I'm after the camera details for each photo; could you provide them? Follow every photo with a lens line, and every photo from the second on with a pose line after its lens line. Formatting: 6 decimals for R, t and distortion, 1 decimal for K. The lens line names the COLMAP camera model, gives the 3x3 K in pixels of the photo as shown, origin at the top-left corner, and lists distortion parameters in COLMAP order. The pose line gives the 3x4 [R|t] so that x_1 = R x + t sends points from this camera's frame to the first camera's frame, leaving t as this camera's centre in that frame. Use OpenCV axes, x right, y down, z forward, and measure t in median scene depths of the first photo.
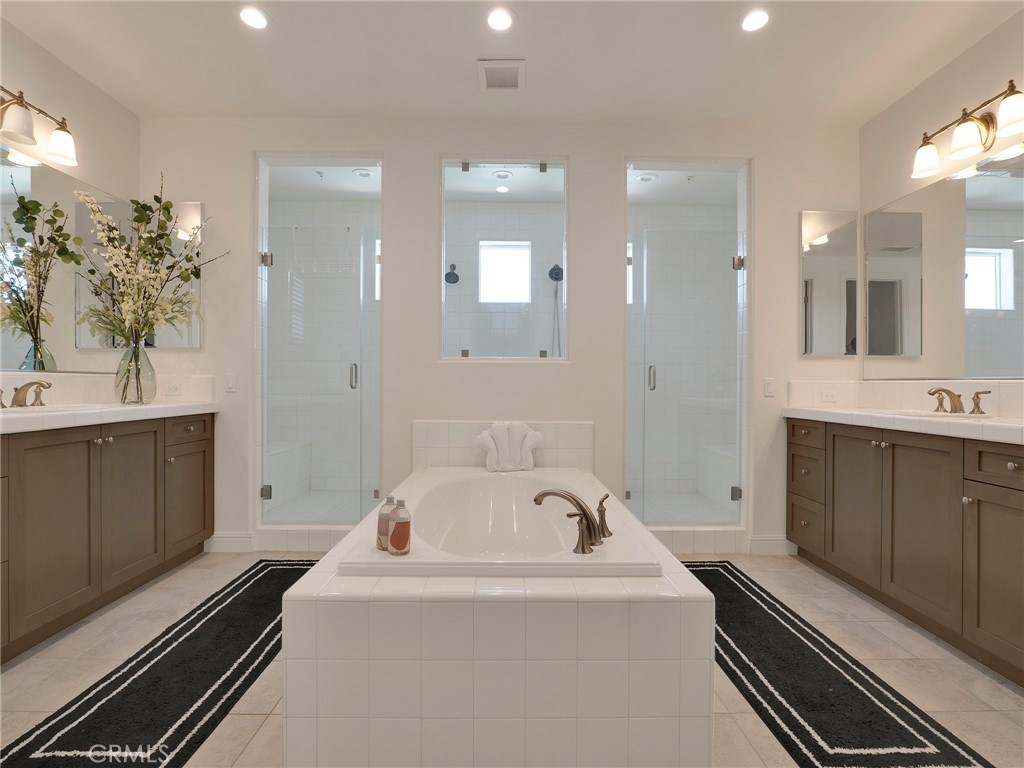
lens RADIAL K [[484.4, 0, 512.0], [0, 484.4, 385.8], [0, 0, 1]] dist [-0.013685, 0.002800]
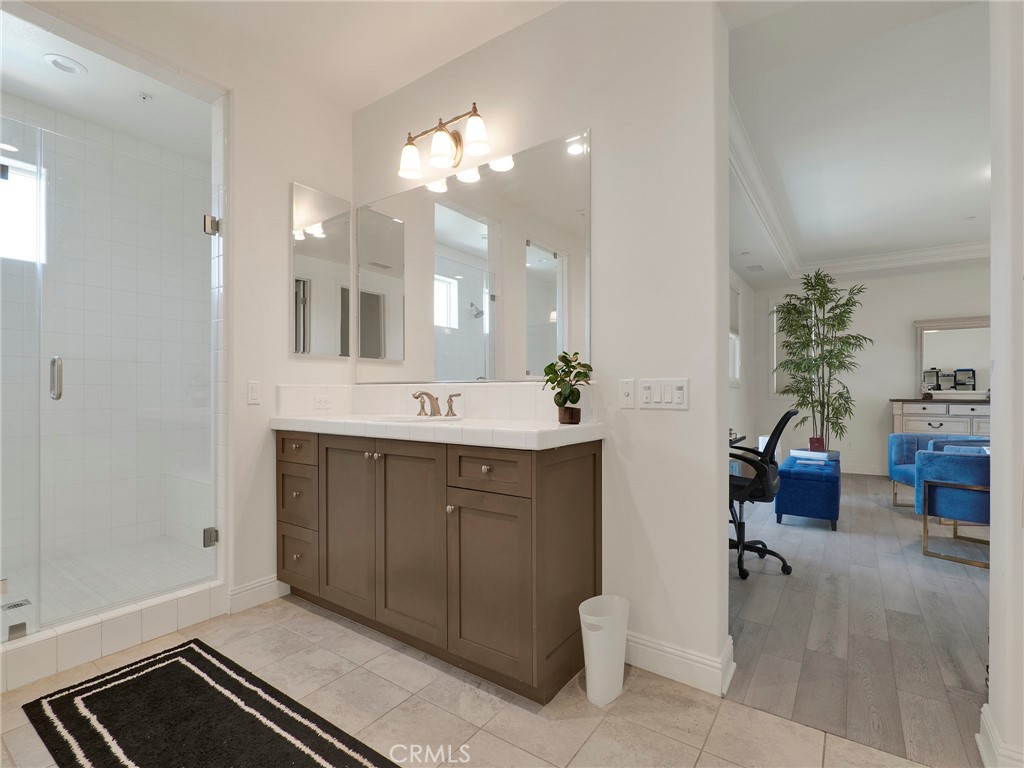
lens RADIAL K [[484.4, 0, 512.0], [0, 484.4, 385.8], [0, 0, 1]] dist [-0.013685, 0.002800]
pose [[0.586815, 0.000933, 0.809721, 0.186712], [0.008929, 0.999931, -0.007623, 0.002071], [-0.809672, 0.011703, 0.586766, 0.258050]]
